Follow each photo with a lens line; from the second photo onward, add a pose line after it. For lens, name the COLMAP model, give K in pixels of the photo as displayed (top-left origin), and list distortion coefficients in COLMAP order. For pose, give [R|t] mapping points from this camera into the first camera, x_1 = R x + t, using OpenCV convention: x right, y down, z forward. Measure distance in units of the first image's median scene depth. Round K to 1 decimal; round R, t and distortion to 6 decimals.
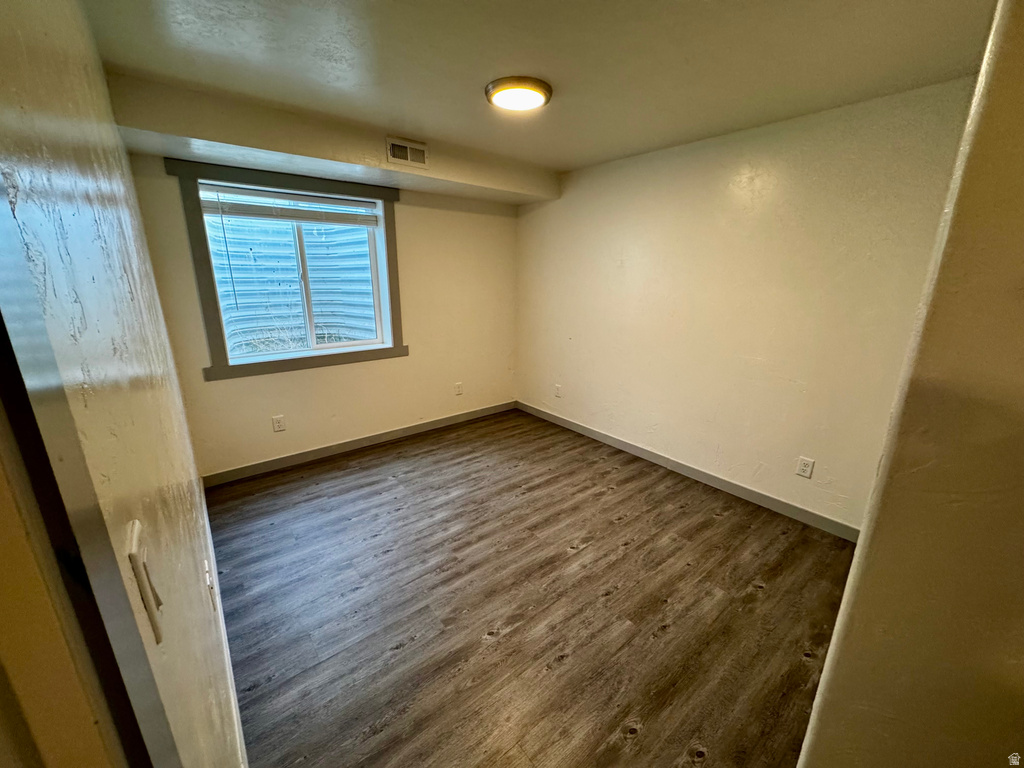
lens RADIAL K [[407.2, 0, 513.0], [0, 407.2, 384.4], [0, 0, 1]] dist [-0.003547, -0.000056]
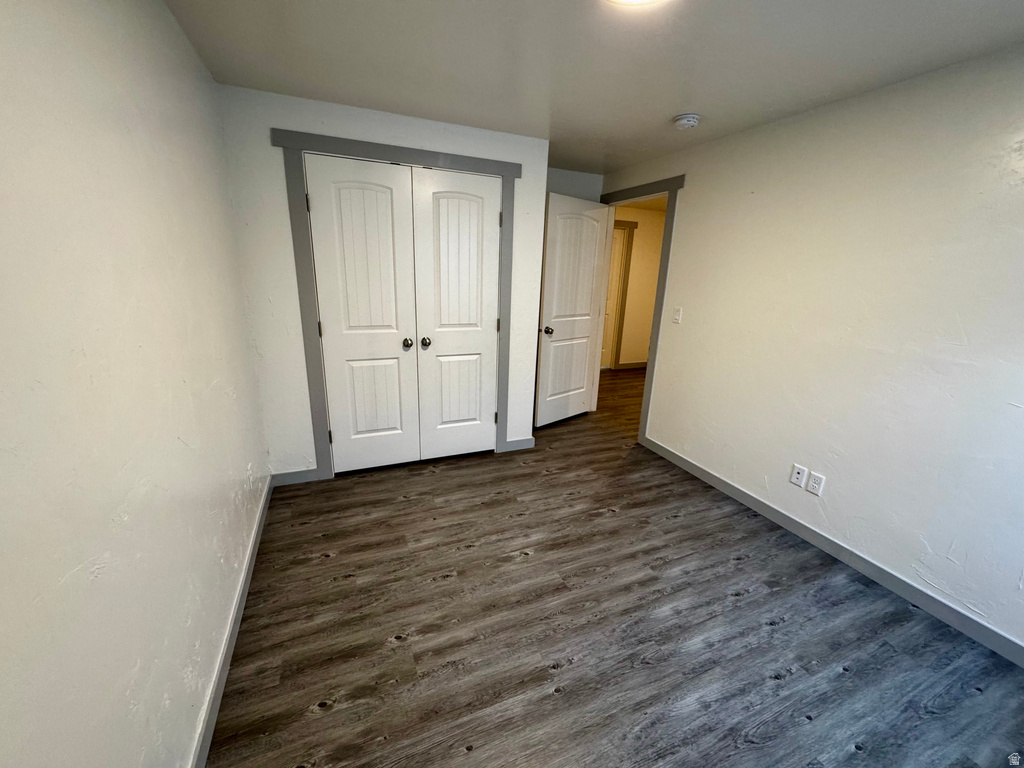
lens RADIAL K [[407.2, 0, 513.0], [0, 407.2, 384.4], [0, 0, 1]] dist [-0.003547, -0.000056]
pose [[-0.962287, -0.112474, 0.247694, -0.012787], [0.032526, 0.856423, 0.515249, -0.402235], [-0.270083, 0.503874, -0.820467, 1.499072]]
